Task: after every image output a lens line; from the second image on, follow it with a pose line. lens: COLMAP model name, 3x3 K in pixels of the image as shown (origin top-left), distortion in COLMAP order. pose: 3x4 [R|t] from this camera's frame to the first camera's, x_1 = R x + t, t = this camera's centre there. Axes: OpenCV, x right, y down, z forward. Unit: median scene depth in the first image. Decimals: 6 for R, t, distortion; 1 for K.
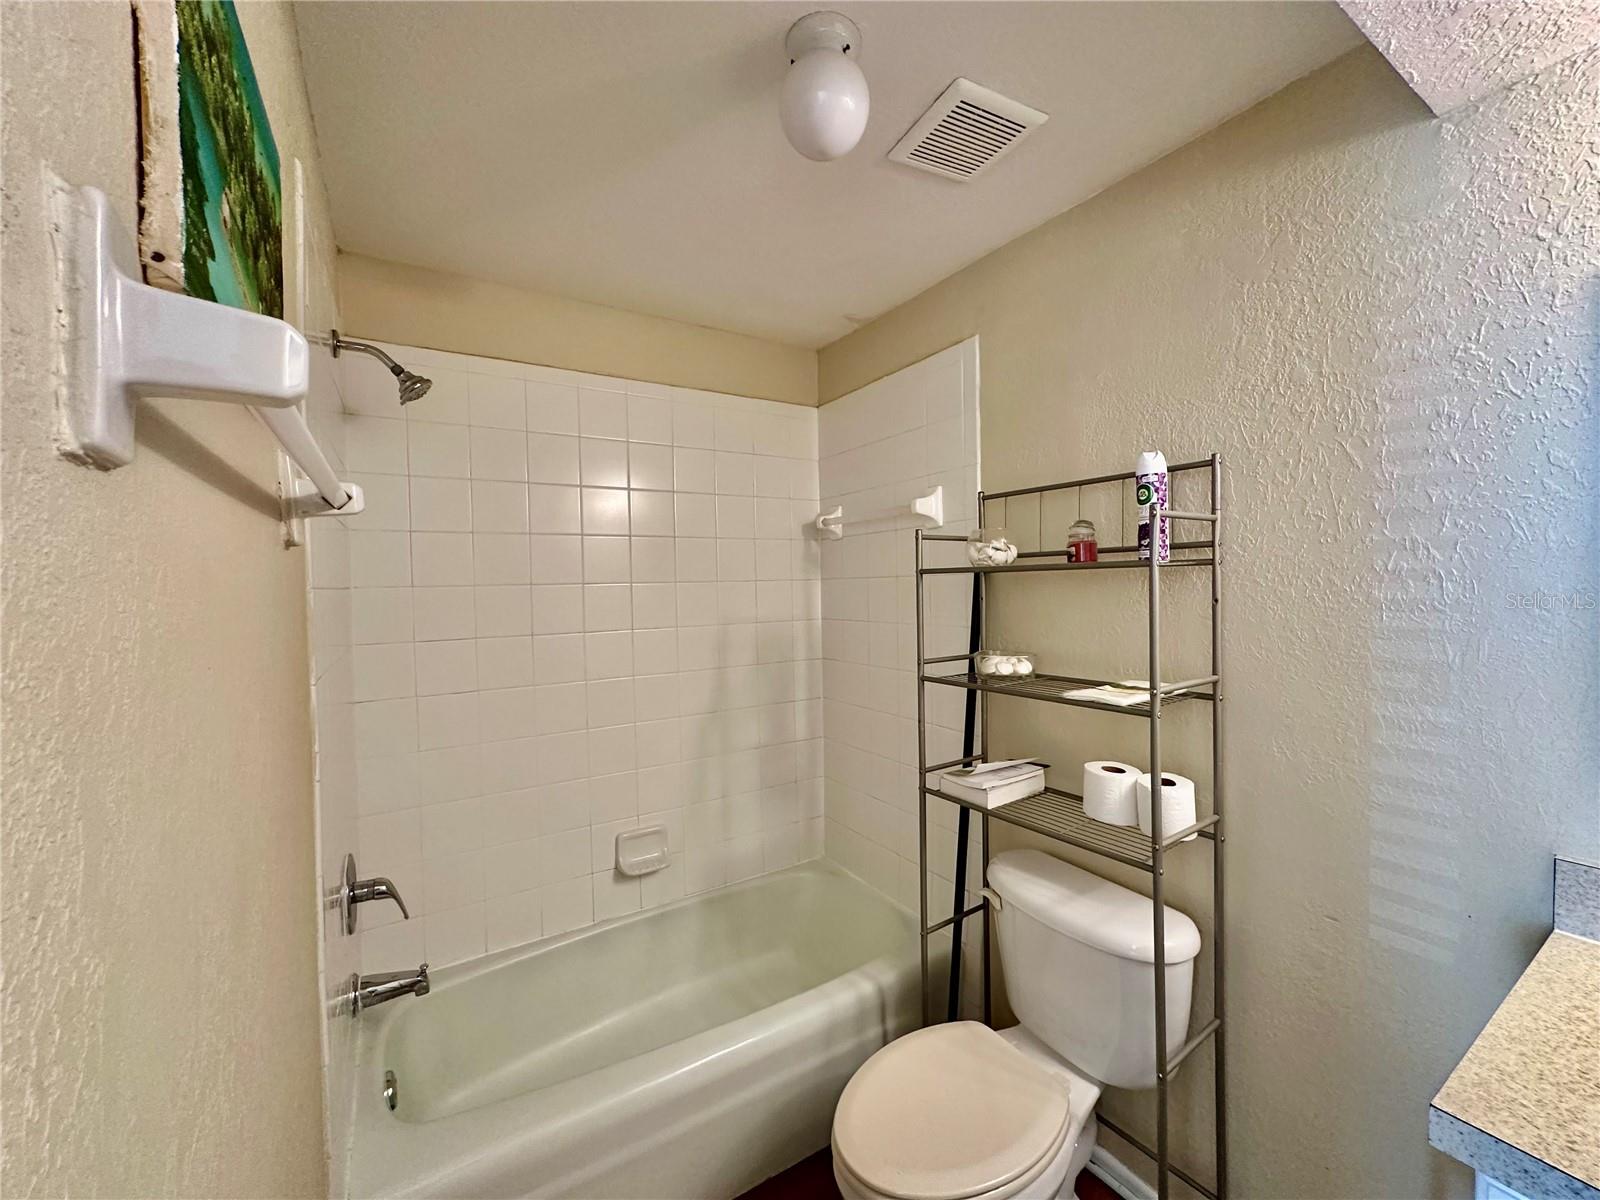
lens RADIAL K [[641.8, 0, 803.3], [0, 641.8, 598.0], [0, 0, 1]] dist [0.000020, 0.000327]
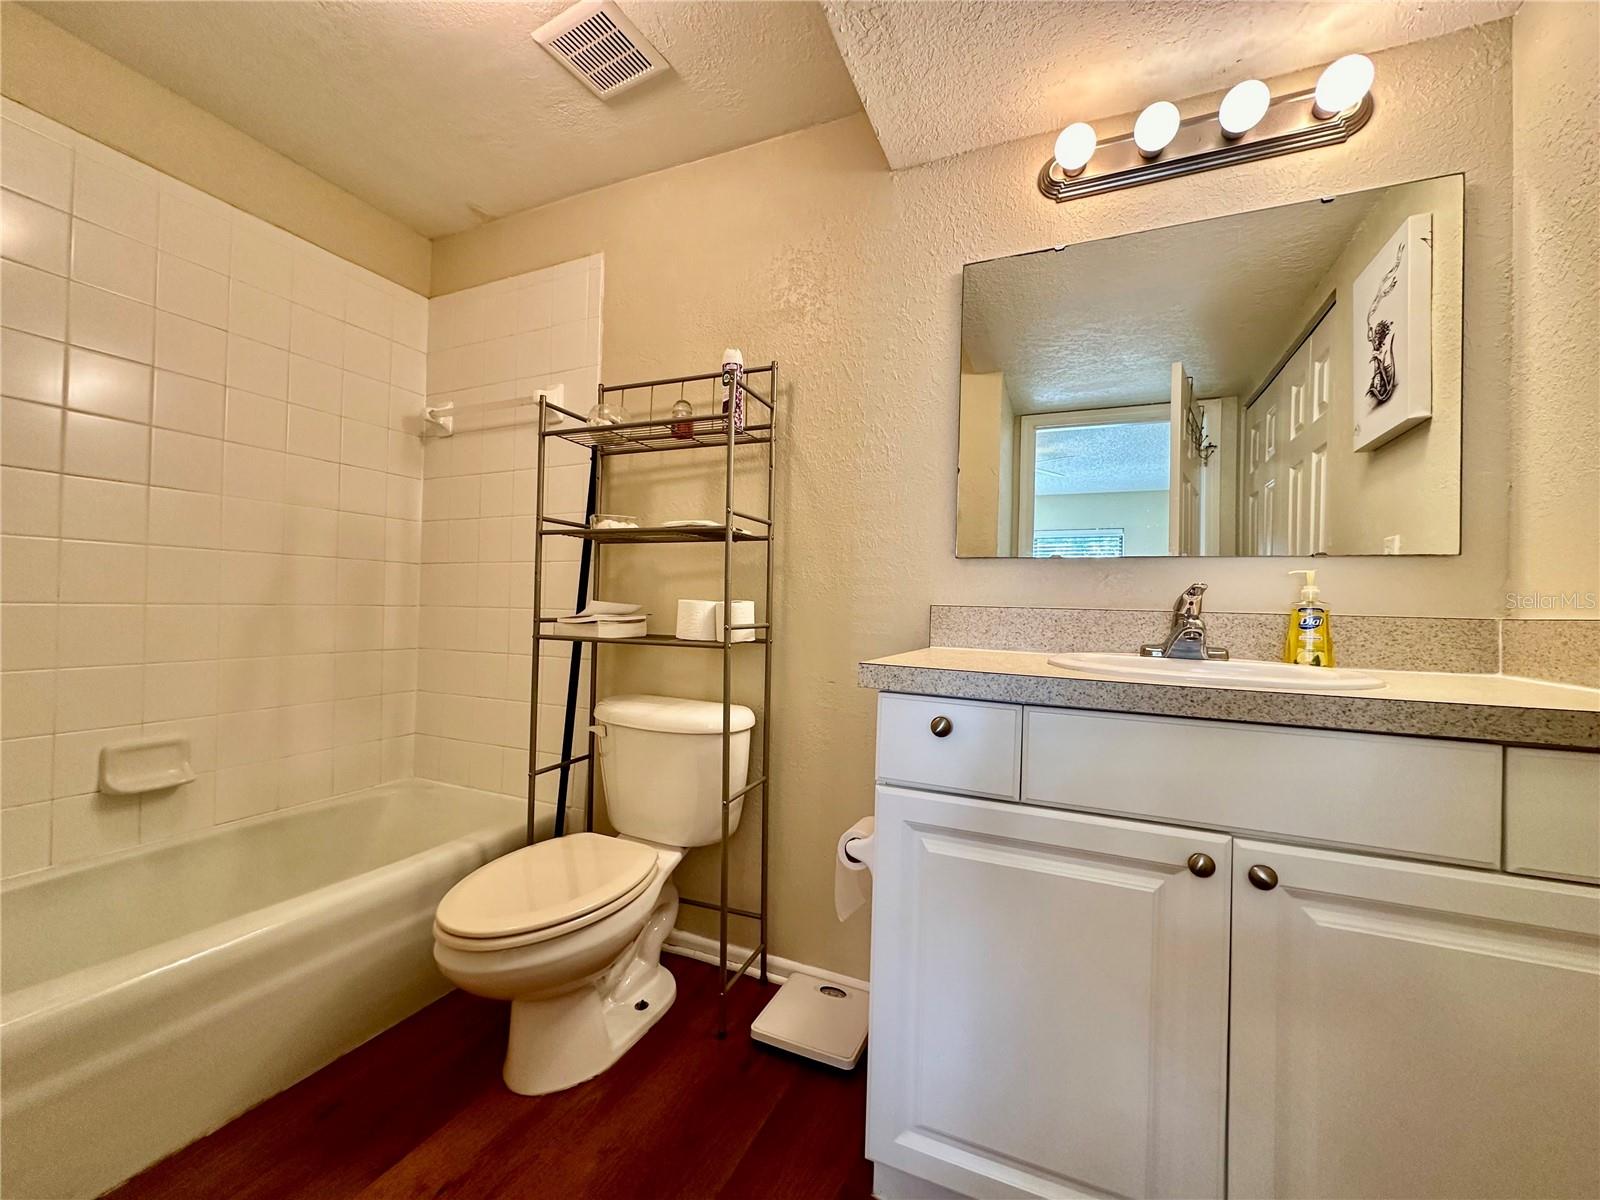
lens RADIAL K [[641.8, 0, 803.3], [0, 641.8, 598.0], [0, 0, 1]] dist [0.000020, 0.000327]
pose [[0.828515, 0.041796, 0.558405, -0.047963], [-0.025805, 0.999001, -0.036487, 0.270090], [-0.559372, 0.015820, 0.828765, -0.144751]]
